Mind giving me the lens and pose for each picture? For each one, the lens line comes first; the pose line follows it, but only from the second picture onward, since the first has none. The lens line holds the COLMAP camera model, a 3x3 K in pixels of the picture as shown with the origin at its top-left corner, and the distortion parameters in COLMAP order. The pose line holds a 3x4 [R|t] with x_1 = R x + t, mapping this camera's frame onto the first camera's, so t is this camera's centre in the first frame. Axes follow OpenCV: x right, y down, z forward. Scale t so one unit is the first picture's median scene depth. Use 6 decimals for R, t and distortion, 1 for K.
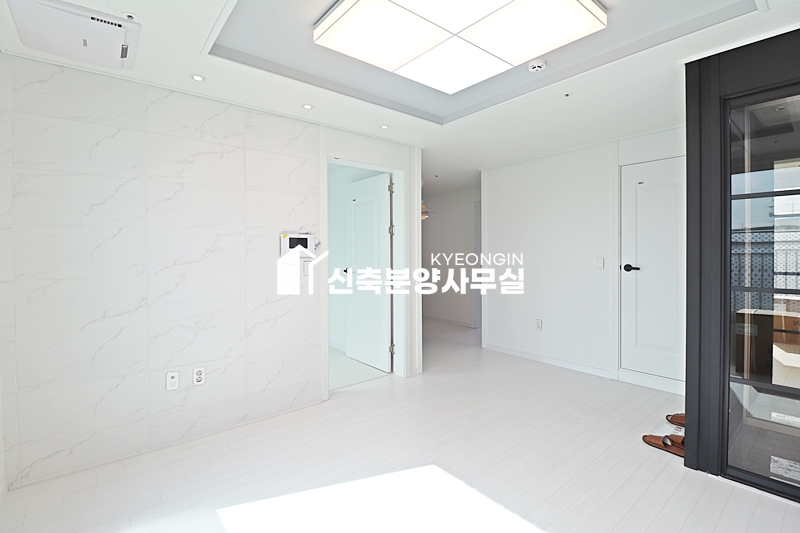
lens RADIAL K [[372.7, 0, 403.8], [0, 372.7, 260.3], [0, 0, 1]] dist [-0.001206, -0.013906]
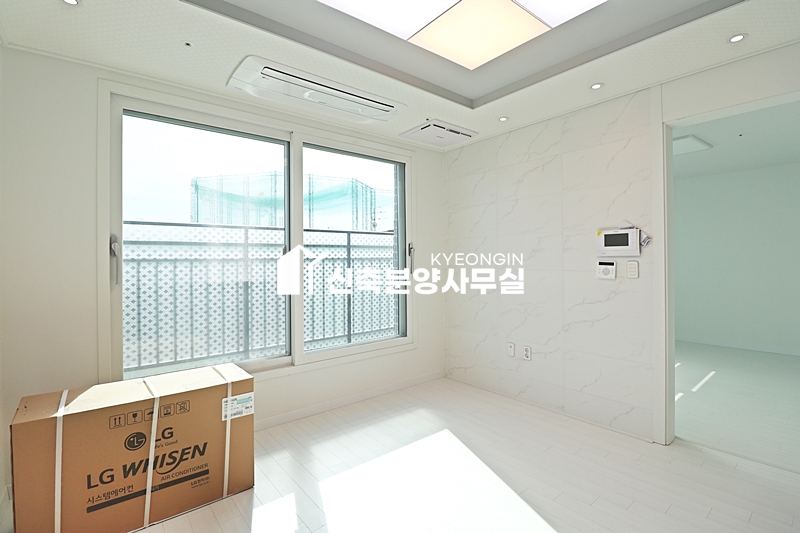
lens RADIAL K [[377.4, 0, 401.1], [0, 377.4, 257.5], [0, 0, 1]] dist [-0.002197, -0.000473]
pose [[-0.004989, 0.007276, -0.999961, 0.648232], [-0.004110, 0.999965, 0.007297, -0.011234], [0.999979, 0.004146, -0.004959, 0.543675]]
